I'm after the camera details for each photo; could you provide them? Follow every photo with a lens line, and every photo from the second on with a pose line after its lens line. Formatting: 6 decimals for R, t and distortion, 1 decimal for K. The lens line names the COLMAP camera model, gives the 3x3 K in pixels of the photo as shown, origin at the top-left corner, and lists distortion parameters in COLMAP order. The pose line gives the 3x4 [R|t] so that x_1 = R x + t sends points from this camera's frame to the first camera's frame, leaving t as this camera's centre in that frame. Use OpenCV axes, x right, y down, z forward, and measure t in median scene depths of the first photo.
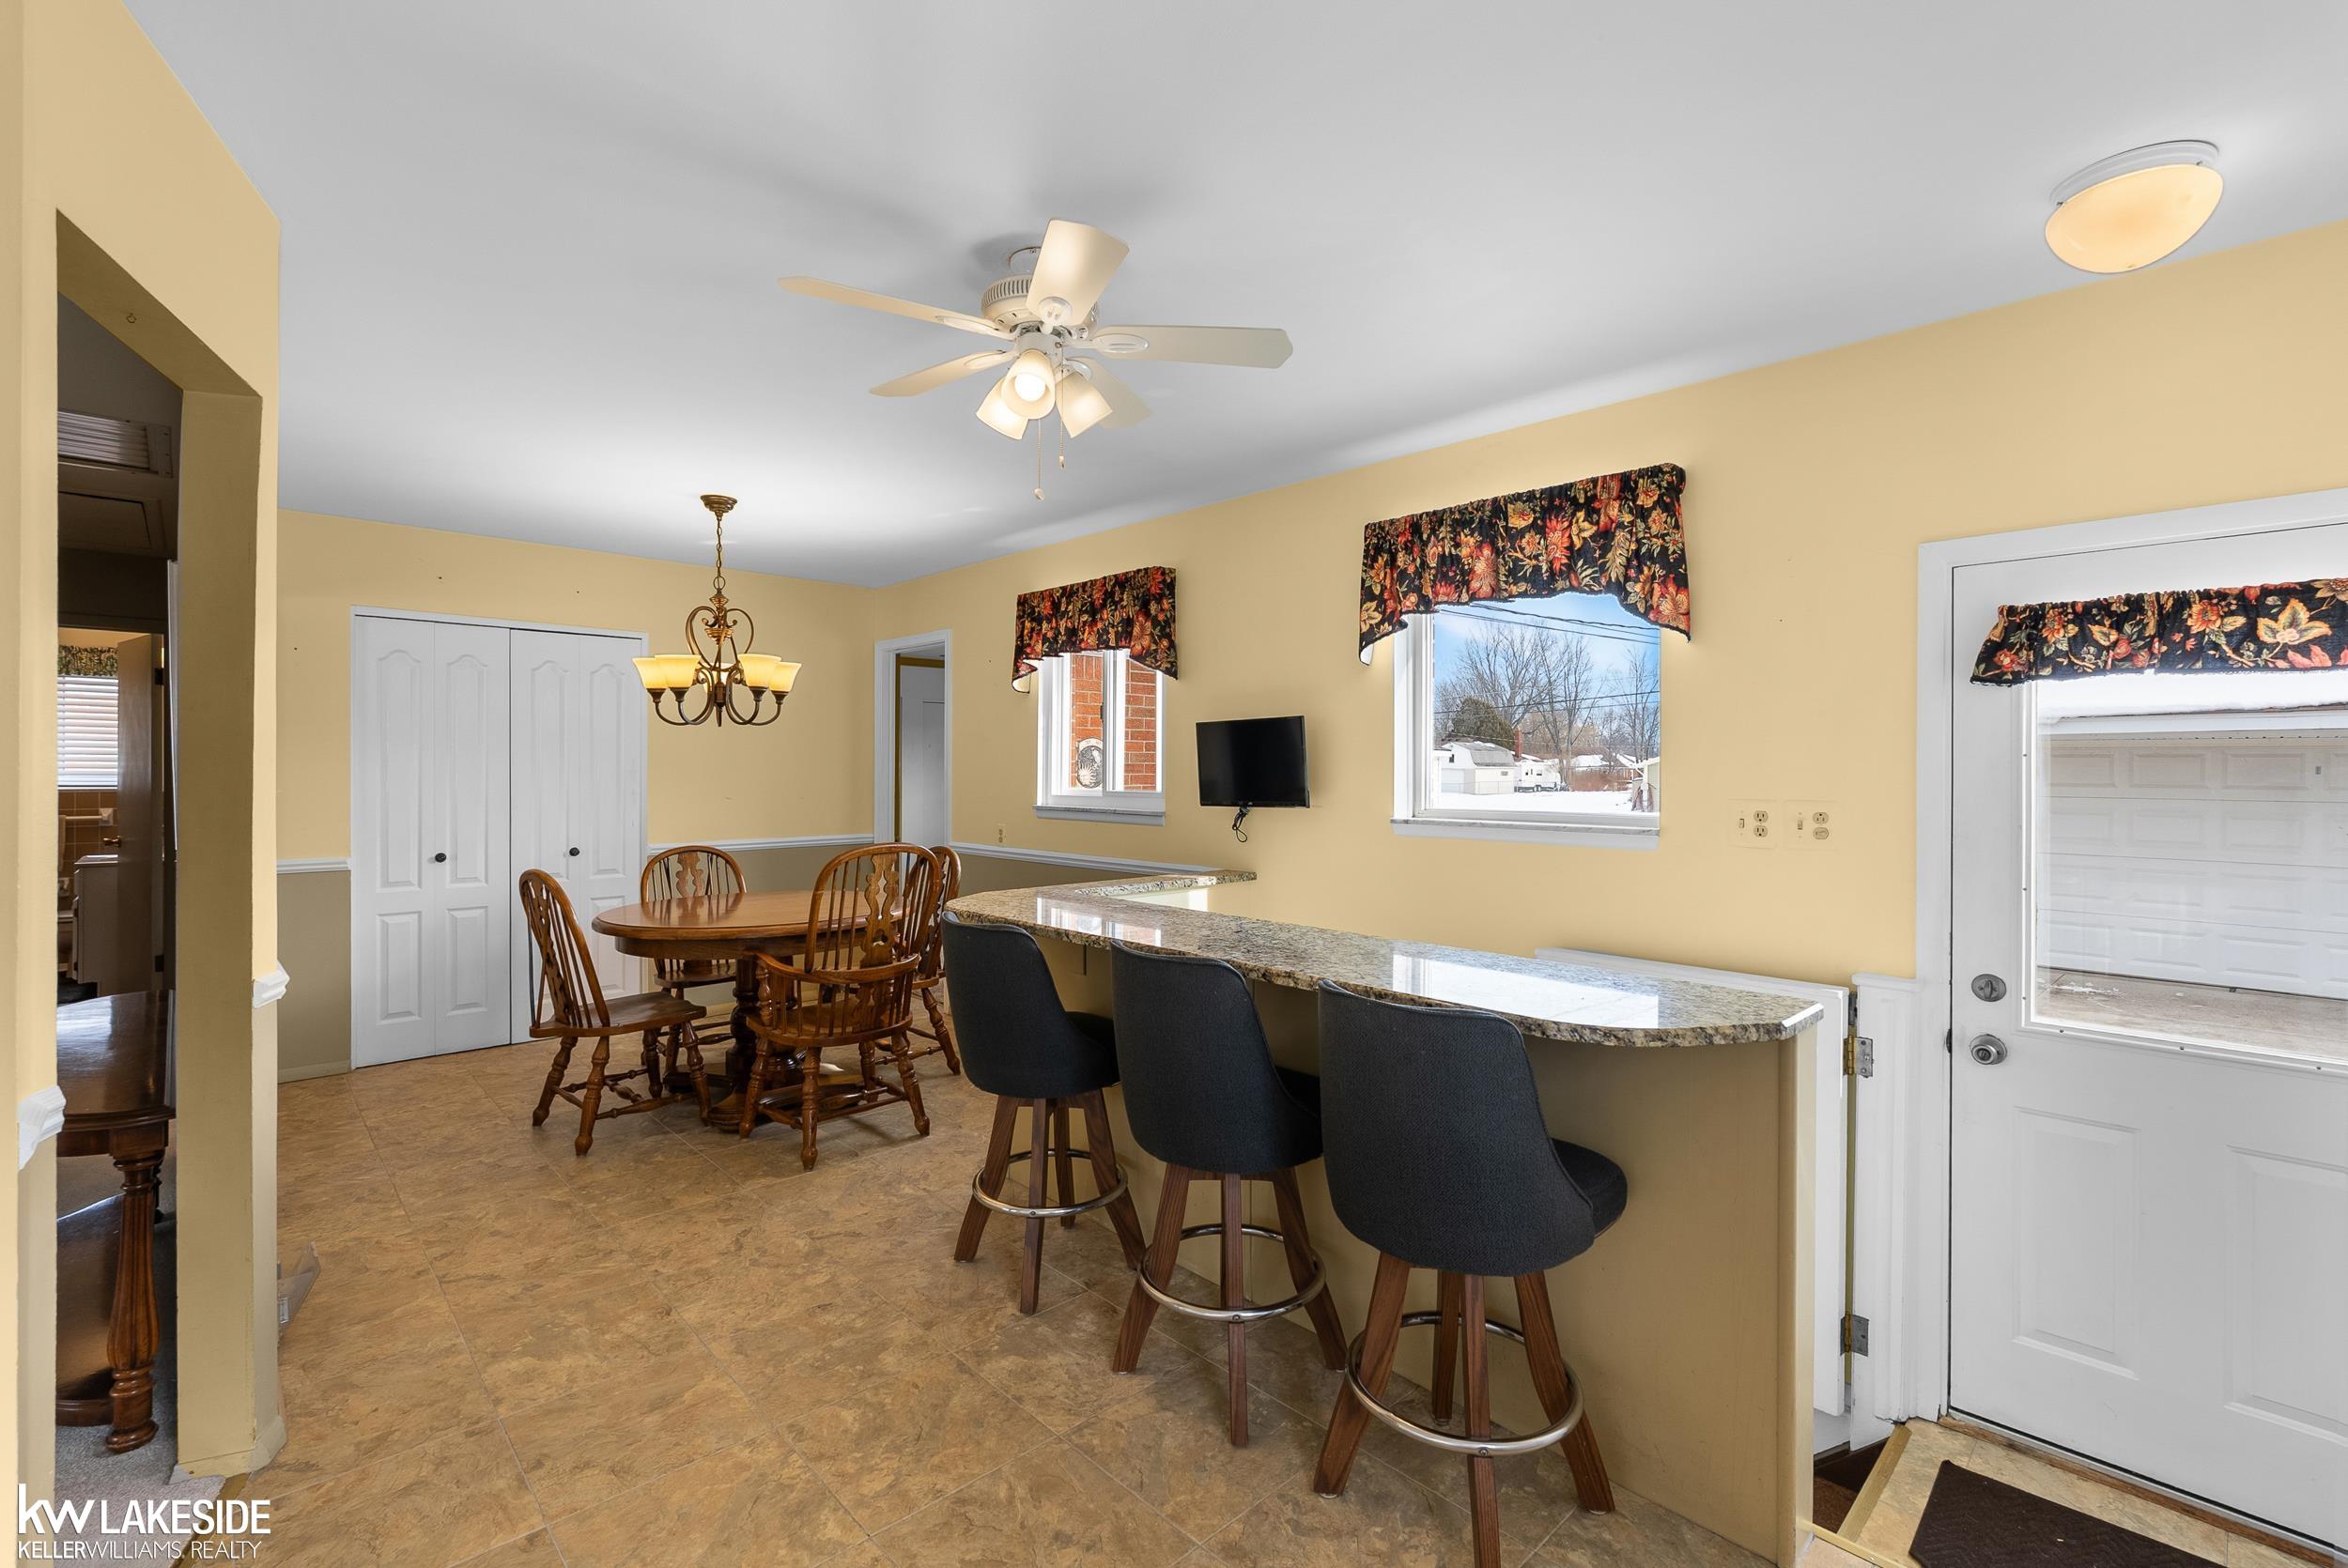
lens RADIAL K [[1047.2, 0, 1177.6], [0, 1047.2, 769.8], [0, 0, 1]] dist [-0.004665, 0.000398]
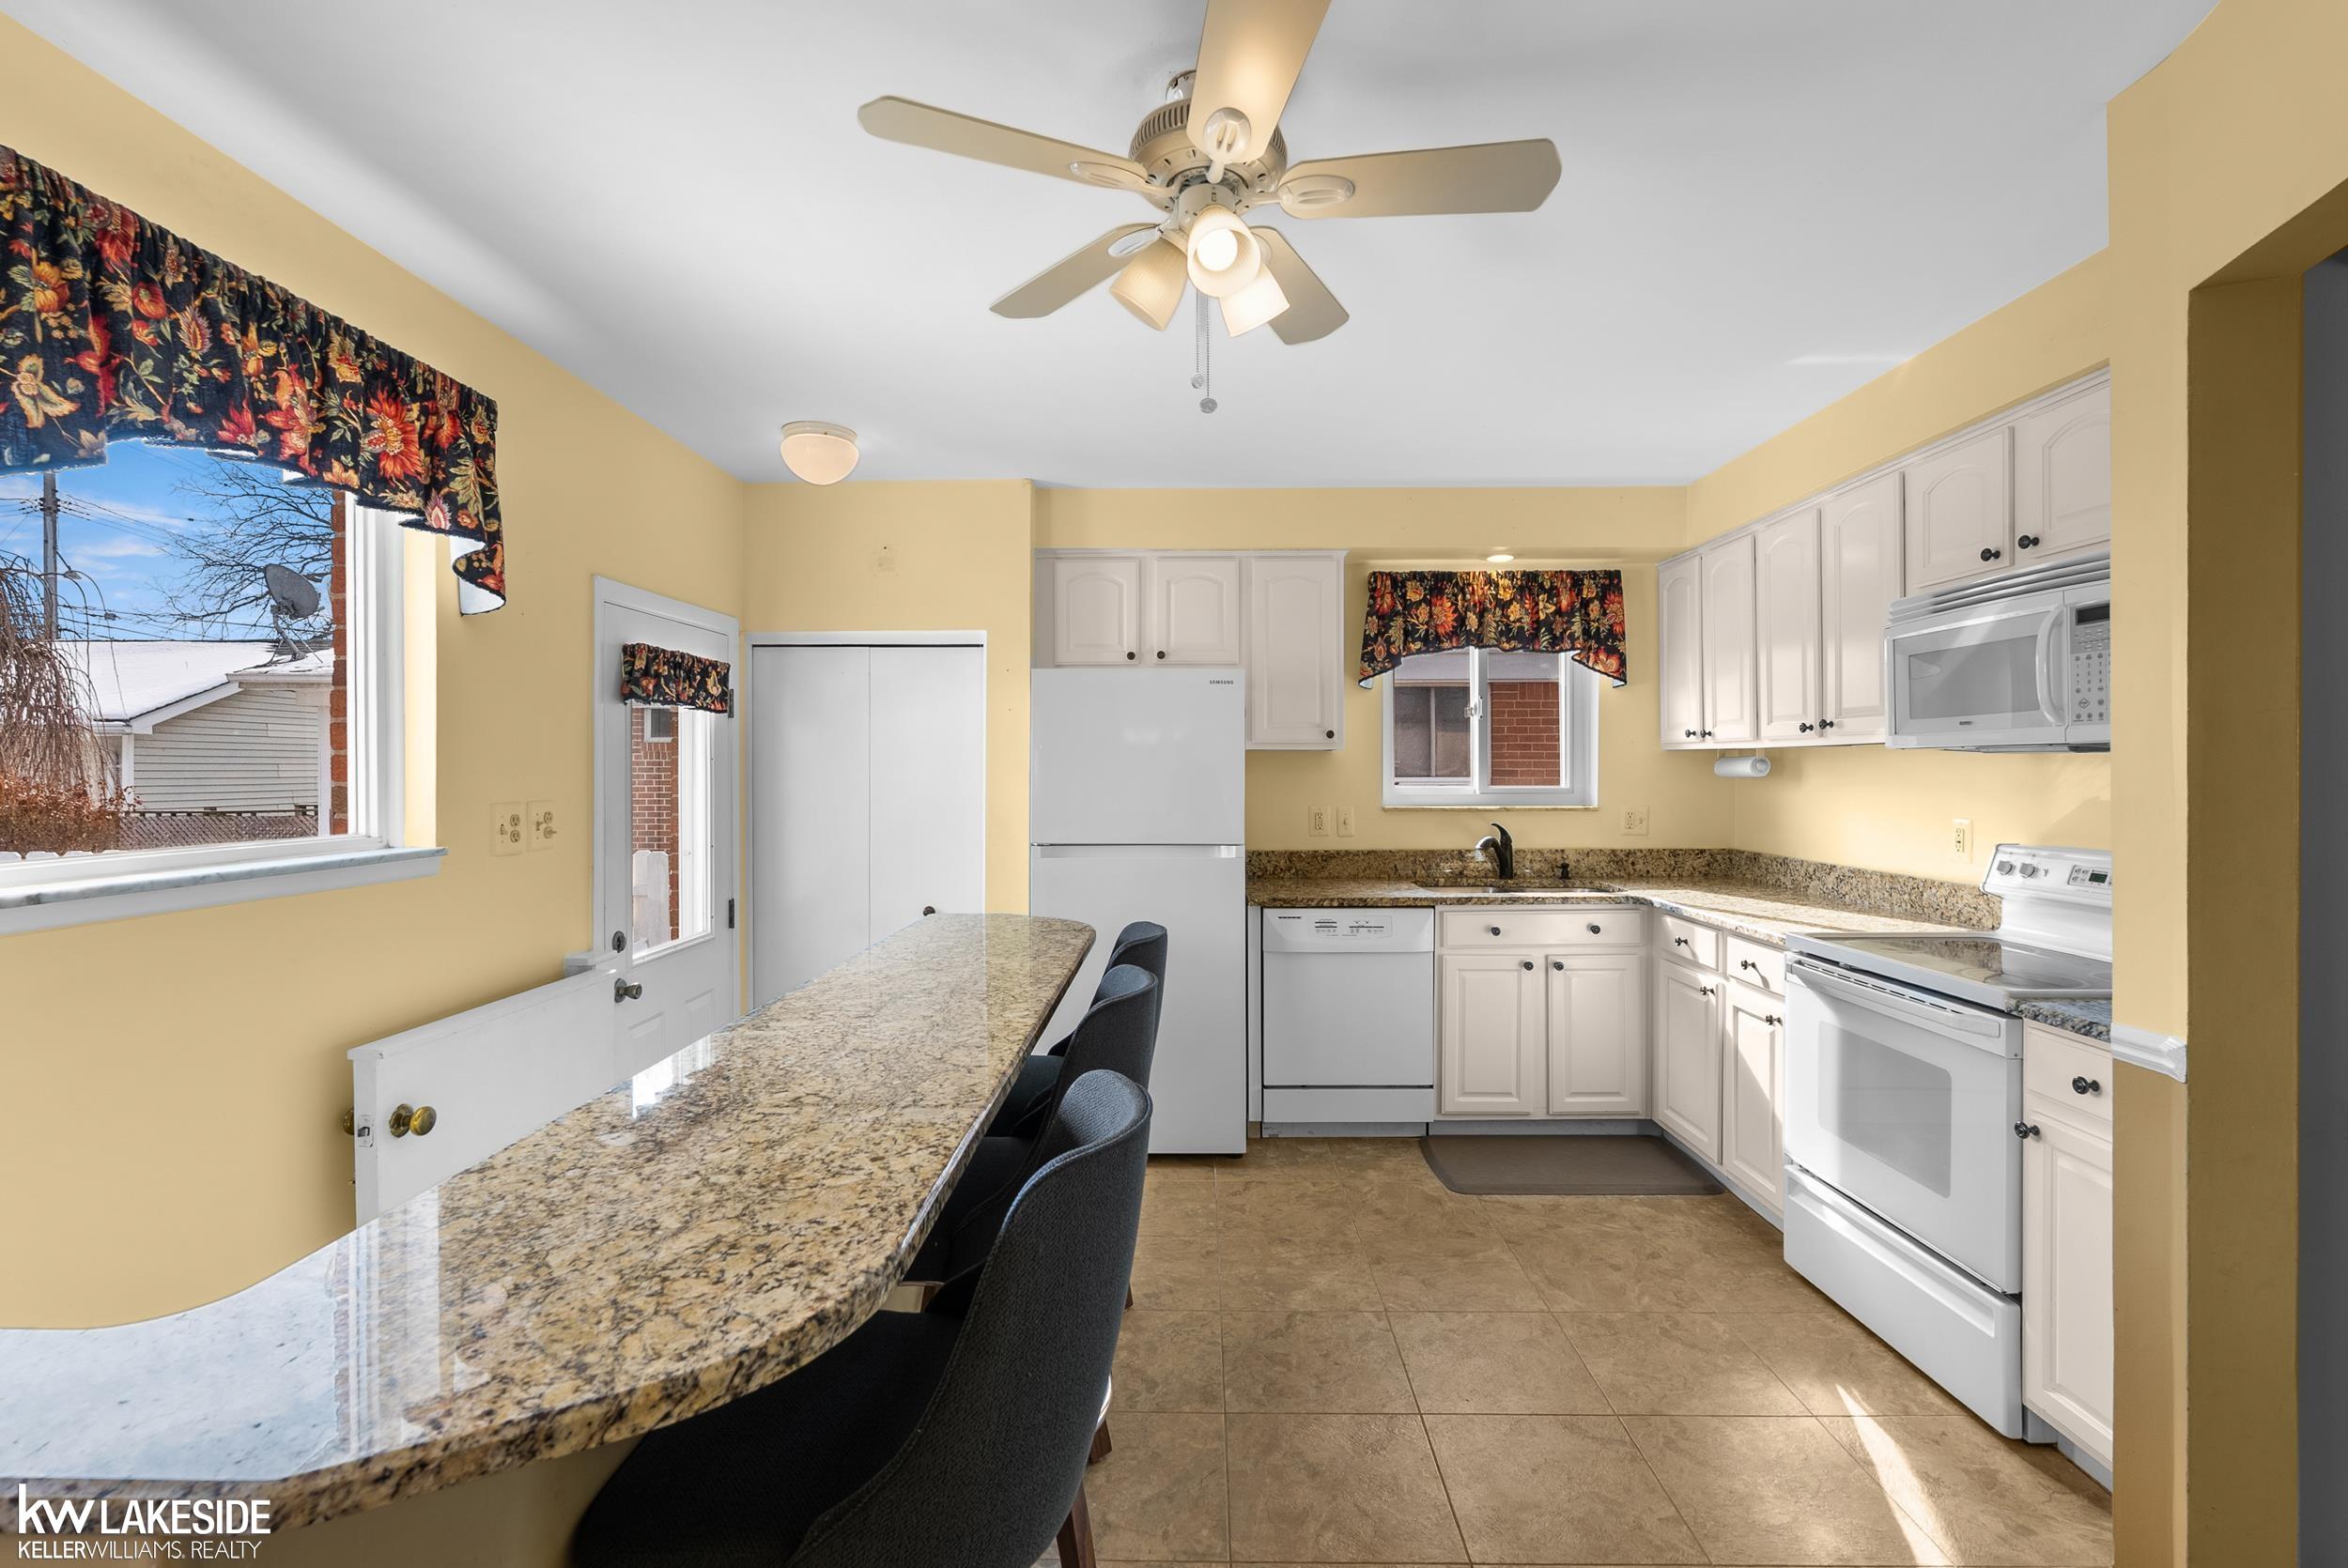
lens RADIAL K [[1047.2, 0, 1177.6], [0, 1047.2, 769.8], [0, 0, 1]] dist [-0.004665, 0.000398]
pose [[-0.712001, -0.004222, 0.702166, -0.461812], [0.000654, 0.999978, 0.006675, -0.005490], [-0.702178, 0.005212, -0.711982, 1.114978]]
